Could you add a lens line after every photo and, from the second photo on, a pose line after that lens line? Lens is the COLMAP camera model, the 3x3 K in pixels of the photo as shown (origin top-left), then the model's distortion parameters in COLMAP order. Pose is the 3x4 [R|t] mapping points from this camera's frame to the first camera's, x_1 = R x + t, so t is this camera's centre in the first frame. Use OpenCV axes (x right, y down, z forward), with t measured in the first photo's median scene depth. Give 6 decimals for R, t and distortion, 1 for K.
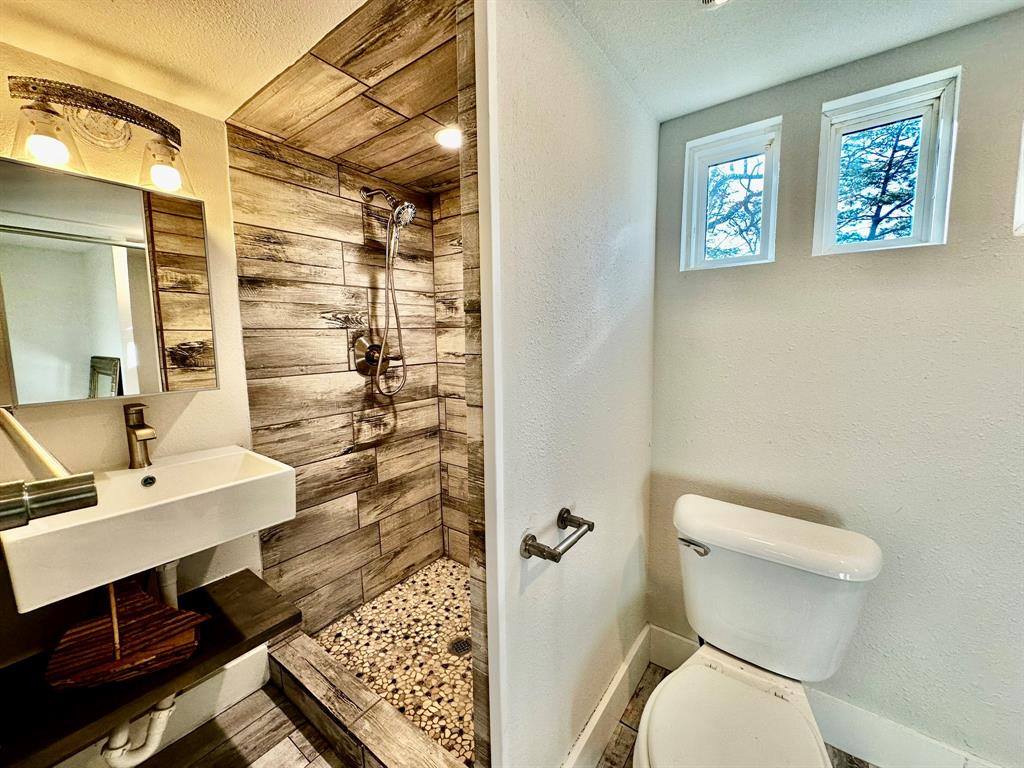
lens RADIAL K [[406.4, 0, 512.9], [0, 406.4, 380.5], [0, 0, 1]] dist [-0.001710, 0.000390]
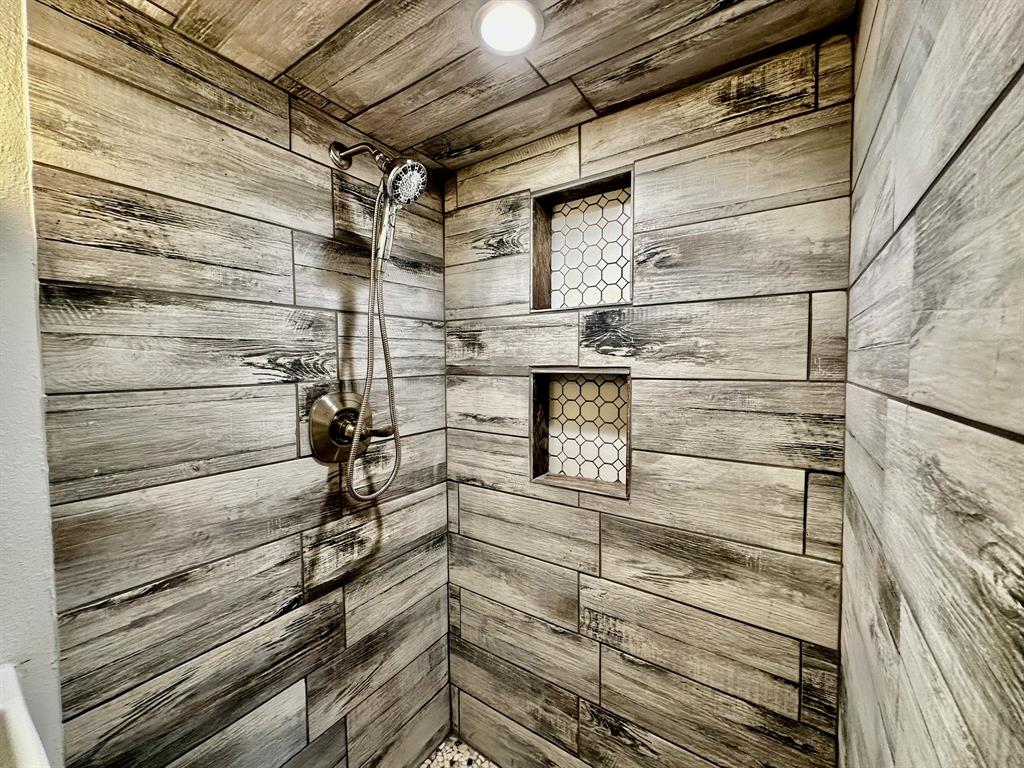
lens RADIAL K [[406.4, 0, 512.9], [0, 406.4, 380.5], [0, 0, 1]] dist [-0.001710, 0.000390]
pose [[0.999093, 0.005359, 0.042245, -0.127056], [-0.002402, 0.997562, -0.069745, -0.086737], [-0.042516, 0.069580, 0.996670, 0.405202]]
